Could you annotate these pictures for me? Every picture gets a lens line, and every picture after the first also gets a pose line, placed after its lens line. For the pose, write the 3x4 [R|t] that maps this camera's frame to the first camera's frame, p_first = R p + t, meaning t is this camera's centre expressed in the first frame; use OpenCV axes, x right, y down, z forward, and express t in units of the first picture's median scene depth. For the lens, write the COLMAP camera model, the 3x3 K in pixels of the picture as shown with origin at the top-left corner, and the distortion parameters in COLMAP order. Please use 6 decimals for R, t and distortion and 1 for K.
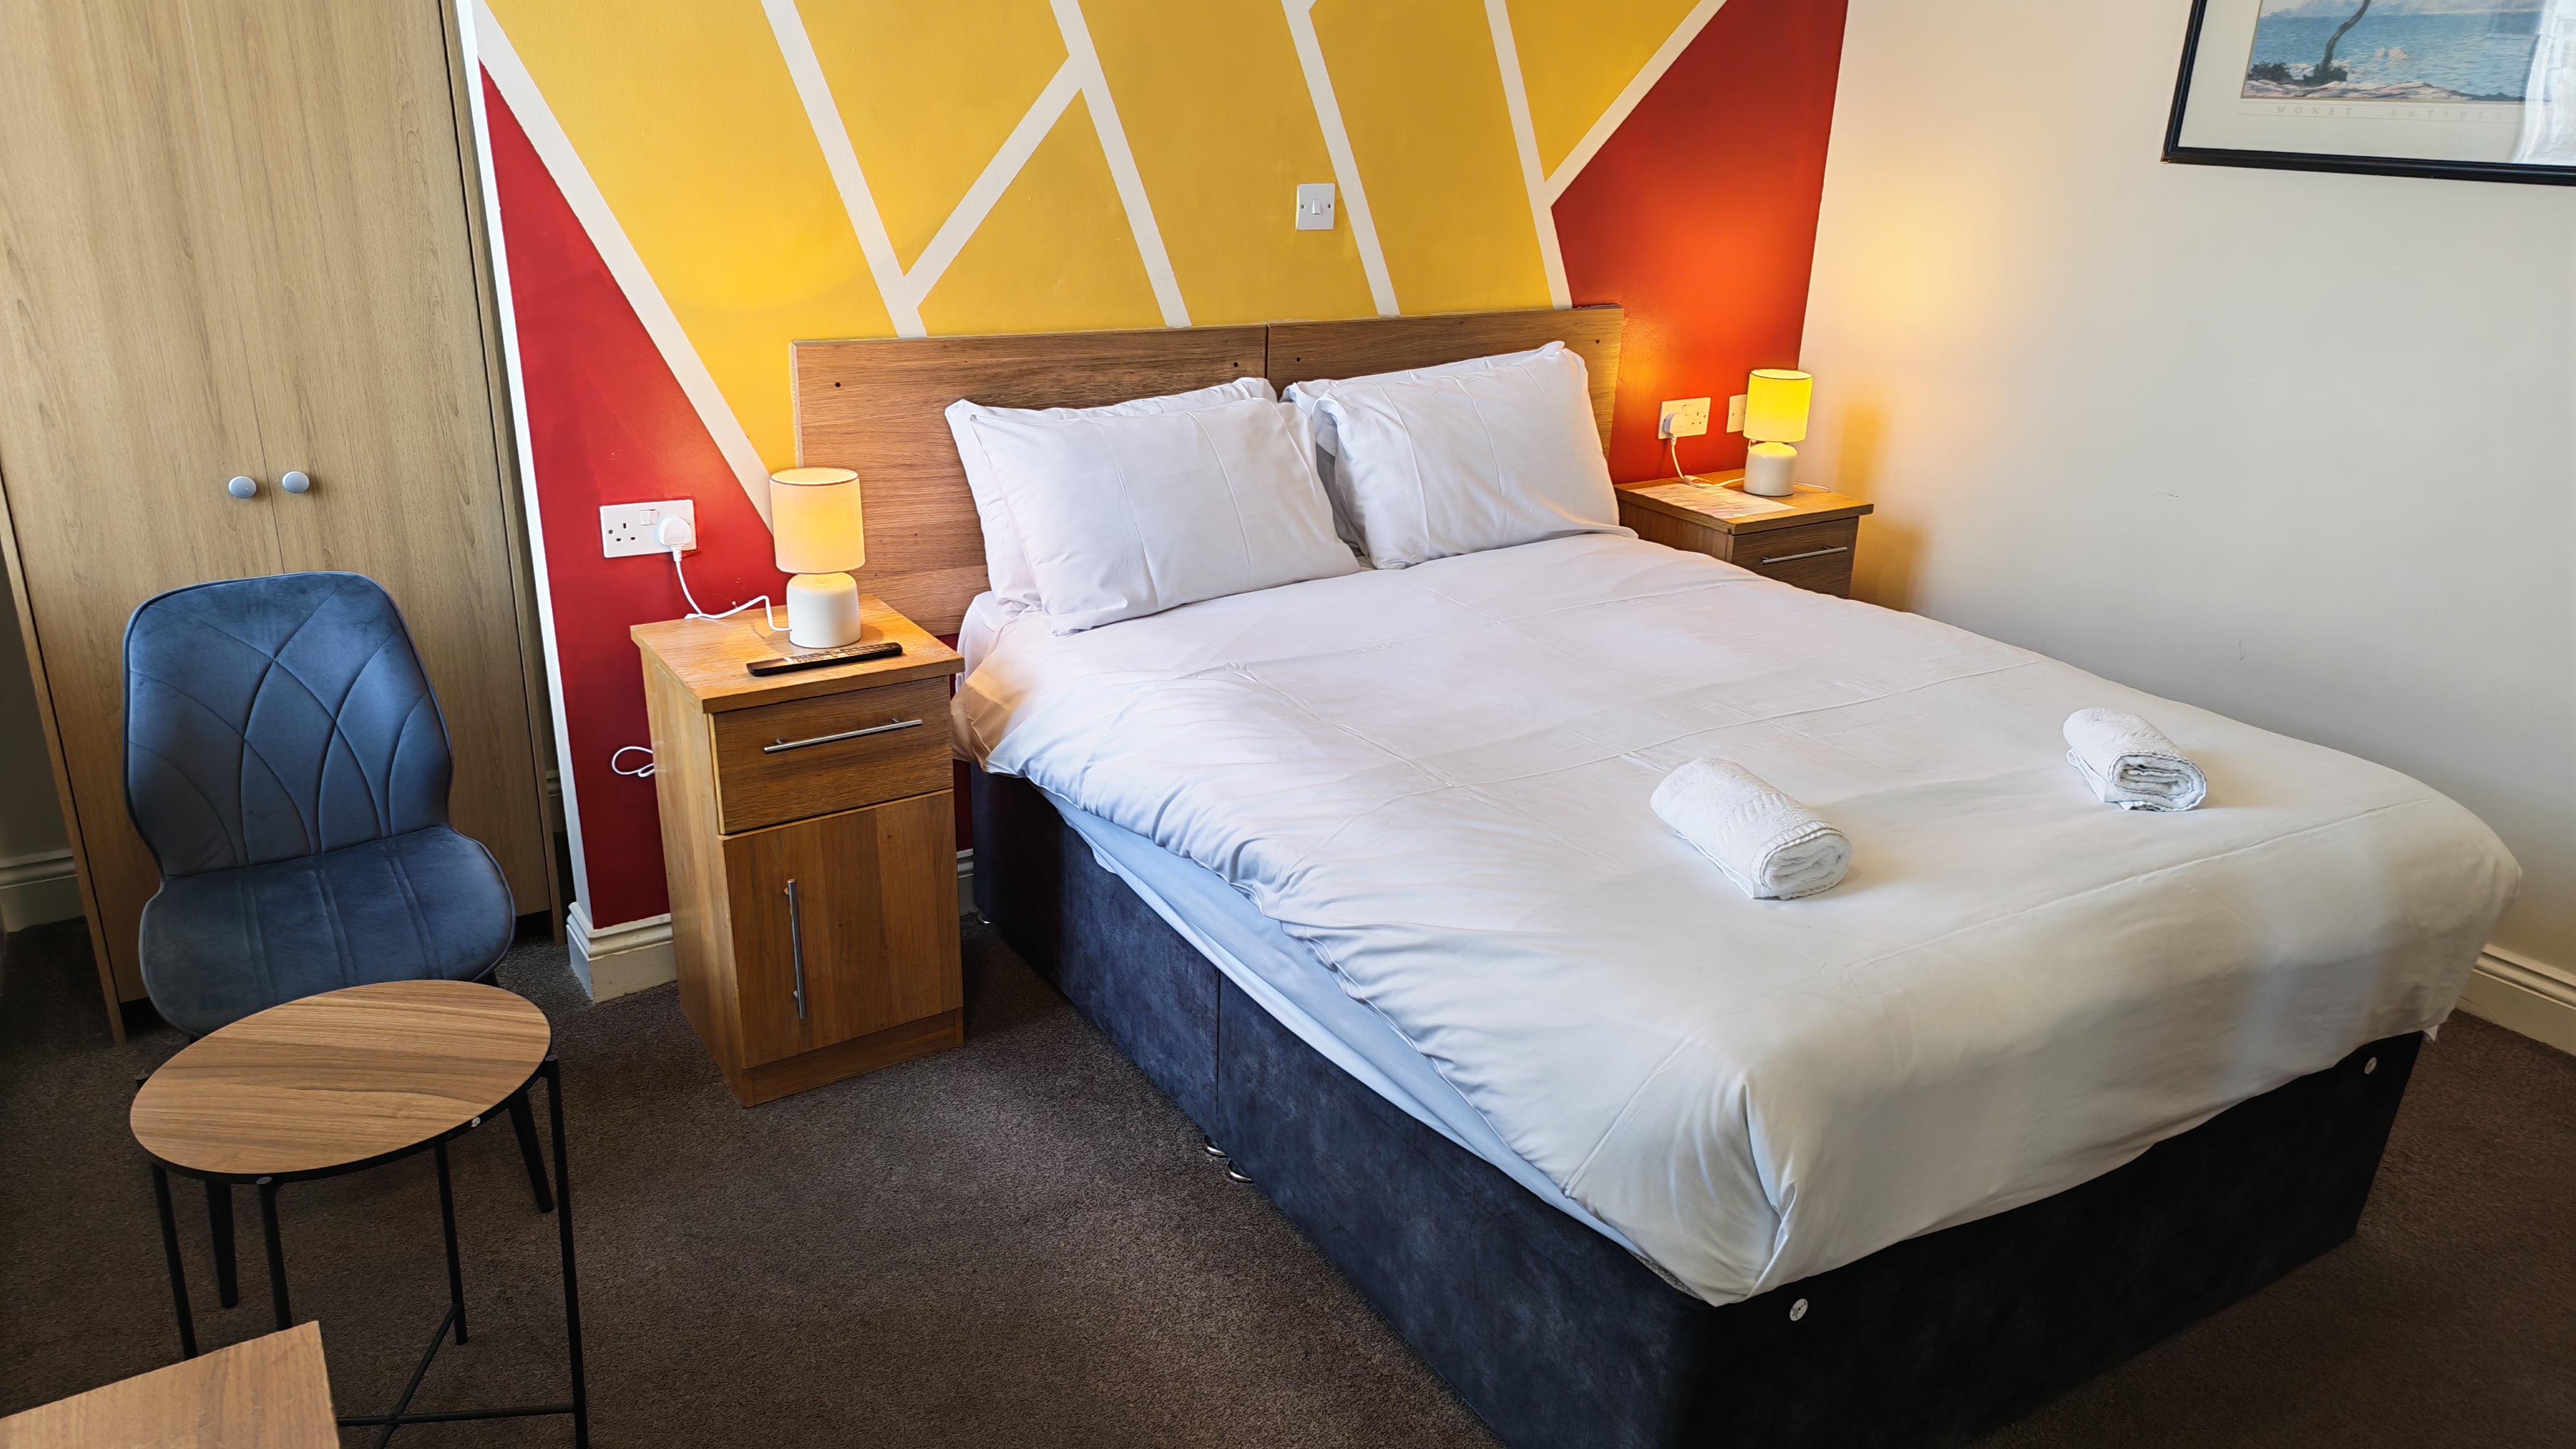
lens RADIAL K [[1731.5, 0, 1296.6], [0, 1731.5, 744.0], [0, 0, 1]] dist [0.047285, -0.046859]
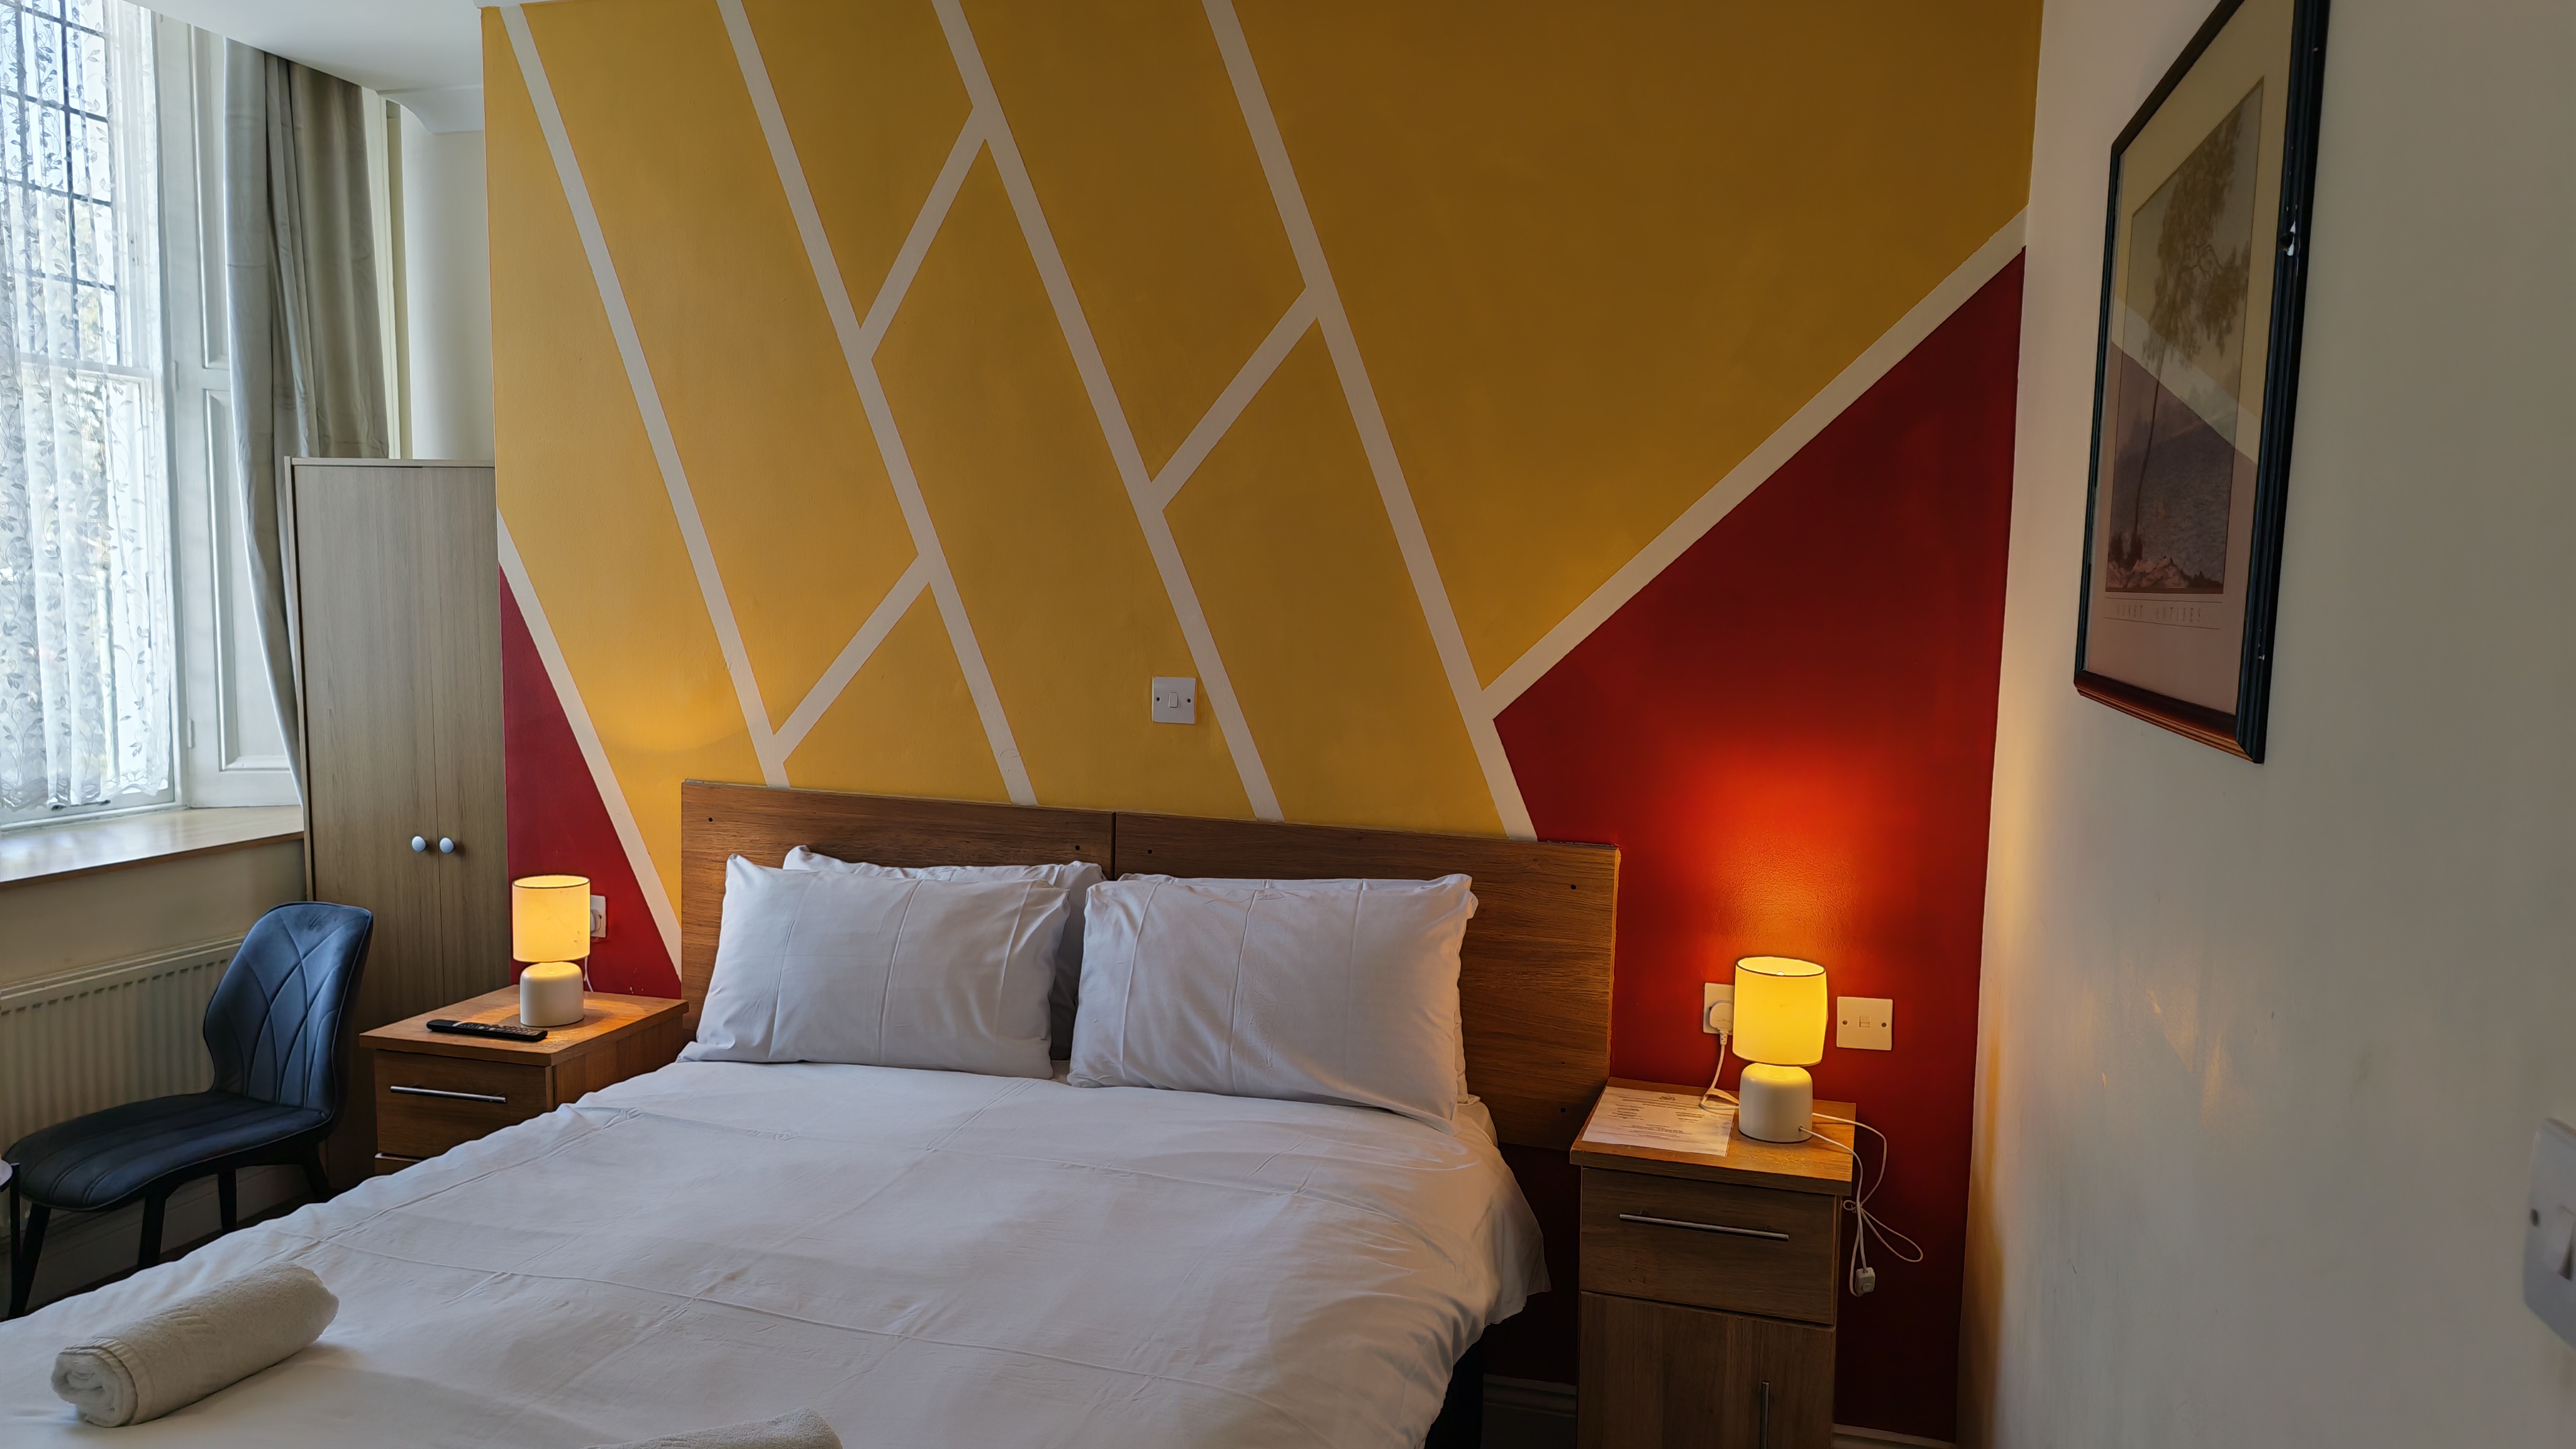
lens RADIAL K [[1731.5, 0, 1296.6], [0, 1731.5, 744.0], [0, 0, 1]] dist [0.047285, -0.046859]
pose [[0.664227, 0.057988, -0.745279, 0.912043], [-0.268880, 0.948793, -0.165815, -0.174530], [0.697500, 0.310530, 0.645806, 0.527778]]
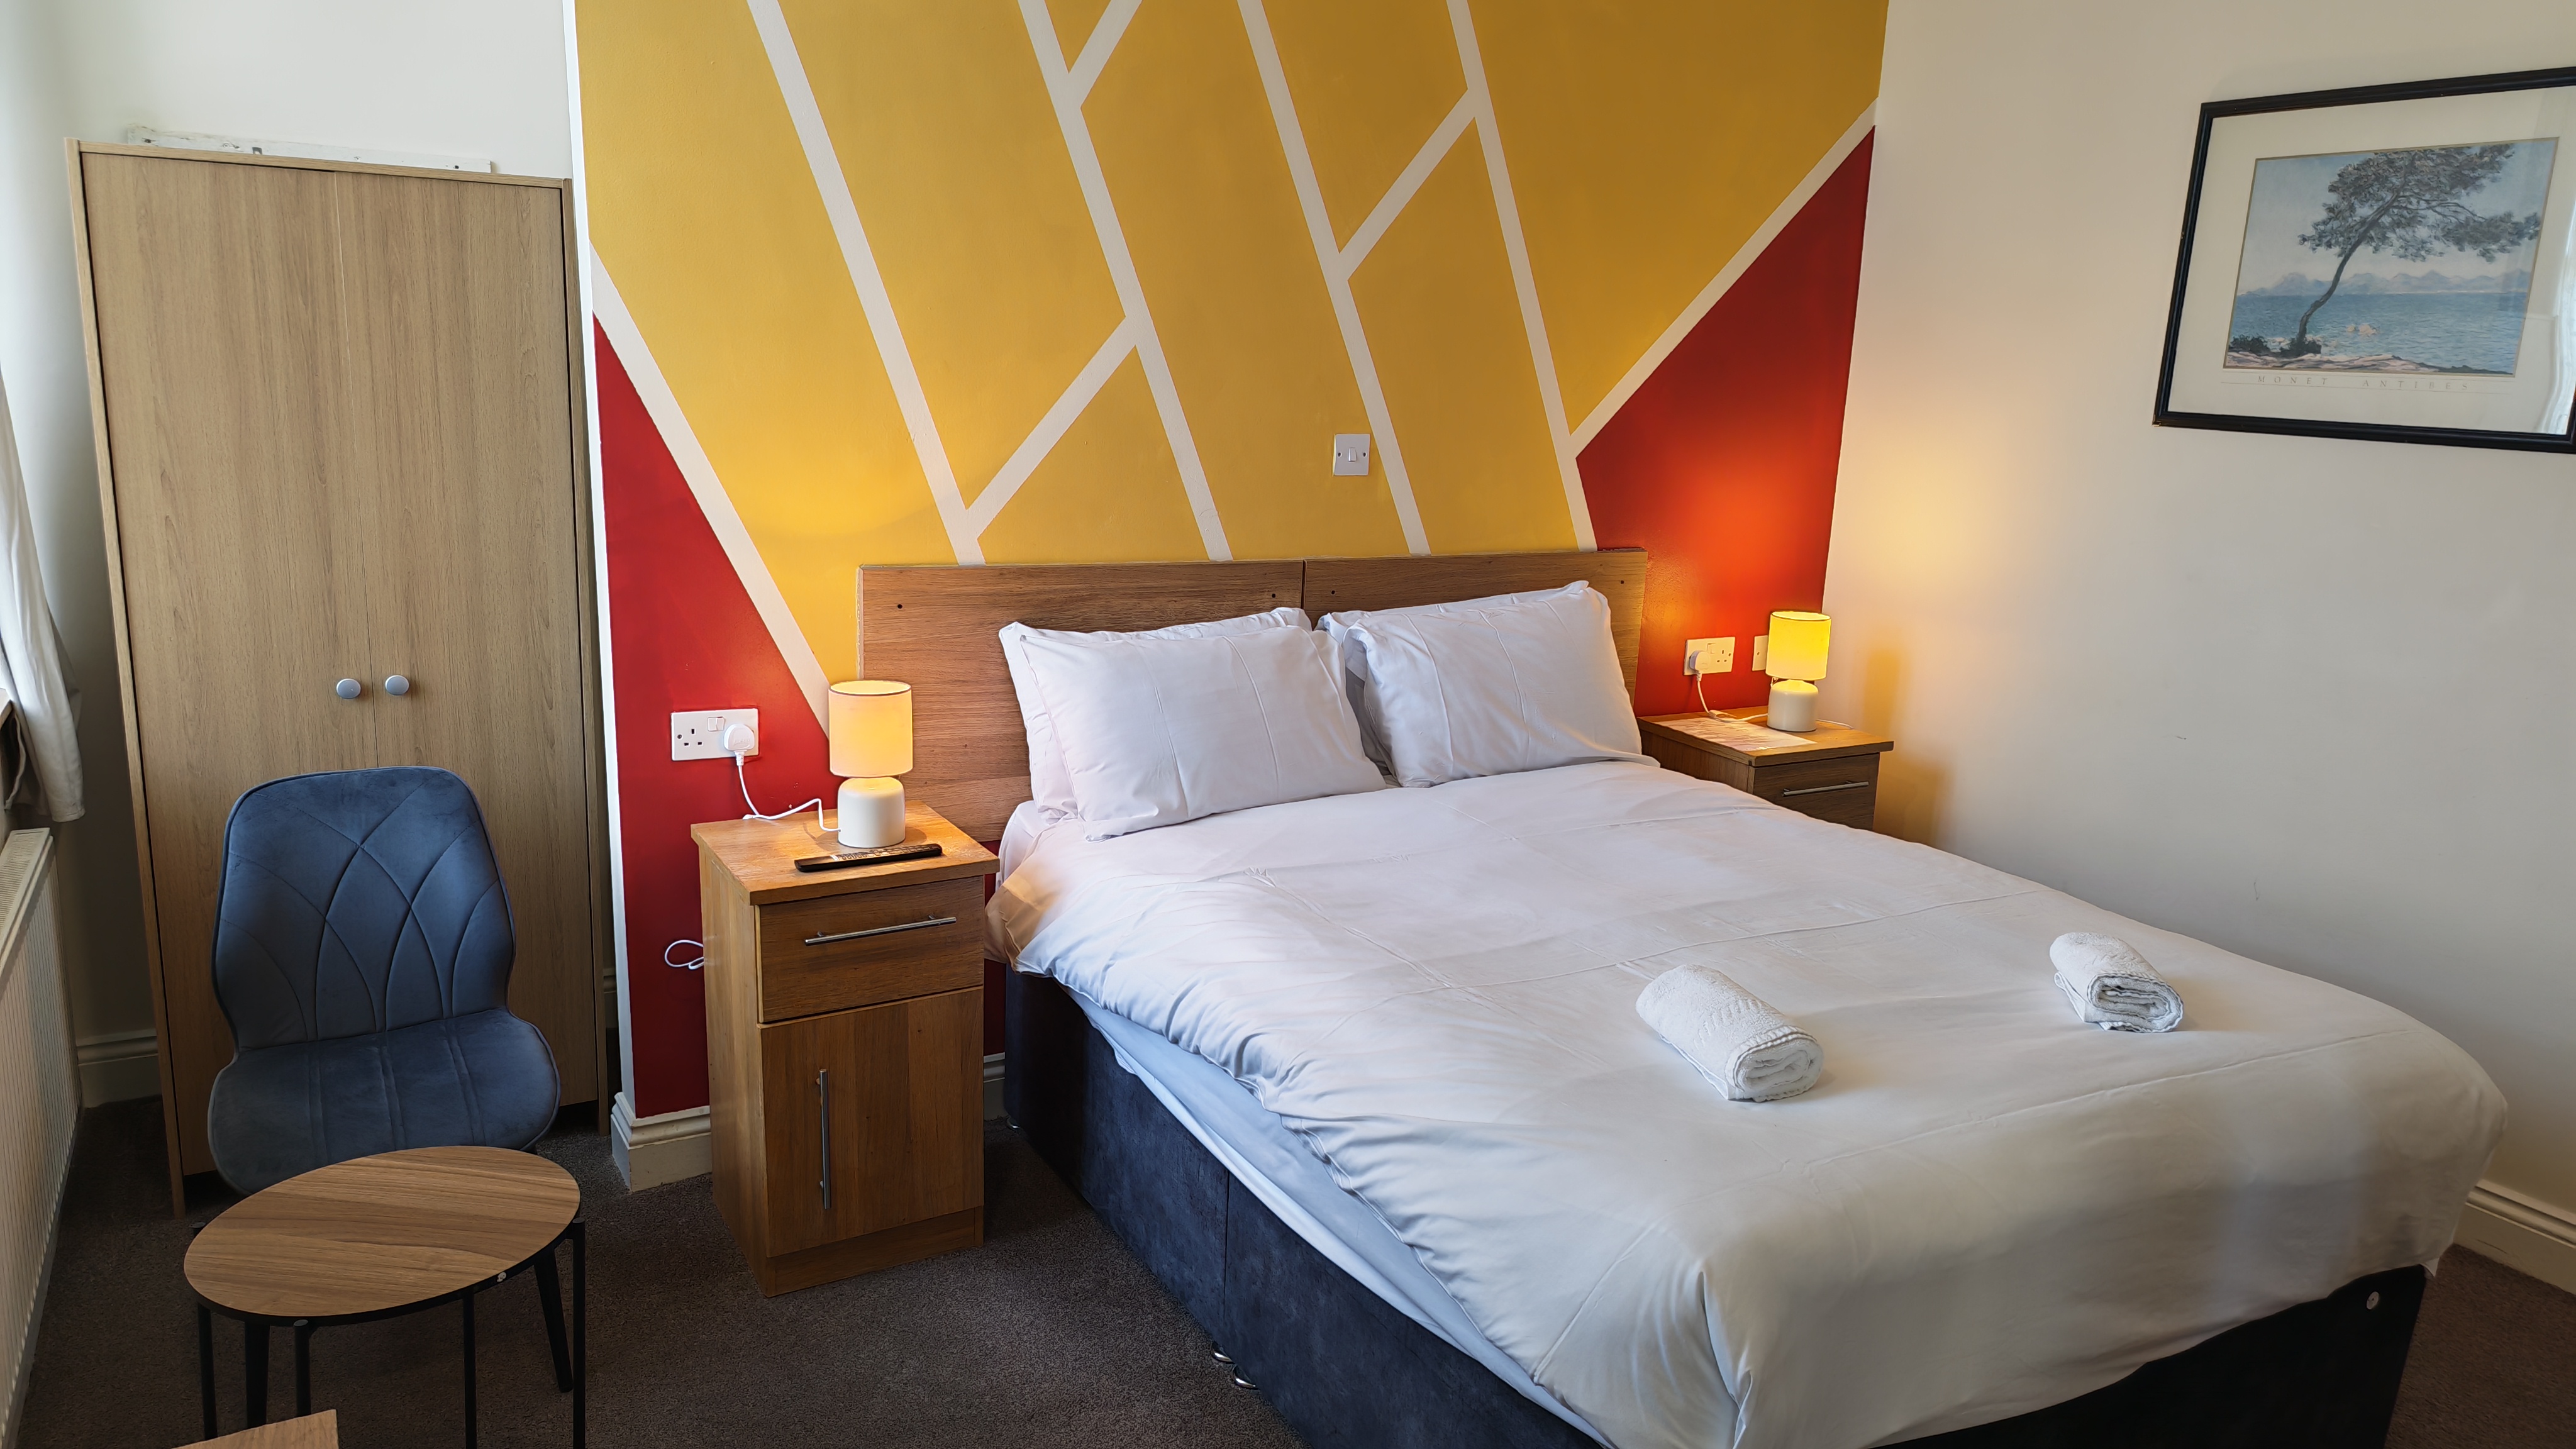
lens RADIAL K [[1731.5, 0, 1296.6], [0, 1731.5, 744.0], [0, 0, 1]] dist [0.047285, -0.046859]
pose [[0.998936, 0.021444, -0.040823, 0.029210], [-0.026794, 0.990432, -0.135375, 0.017695], [0.037529, 0.136325, 0.989953, -0.044978]]
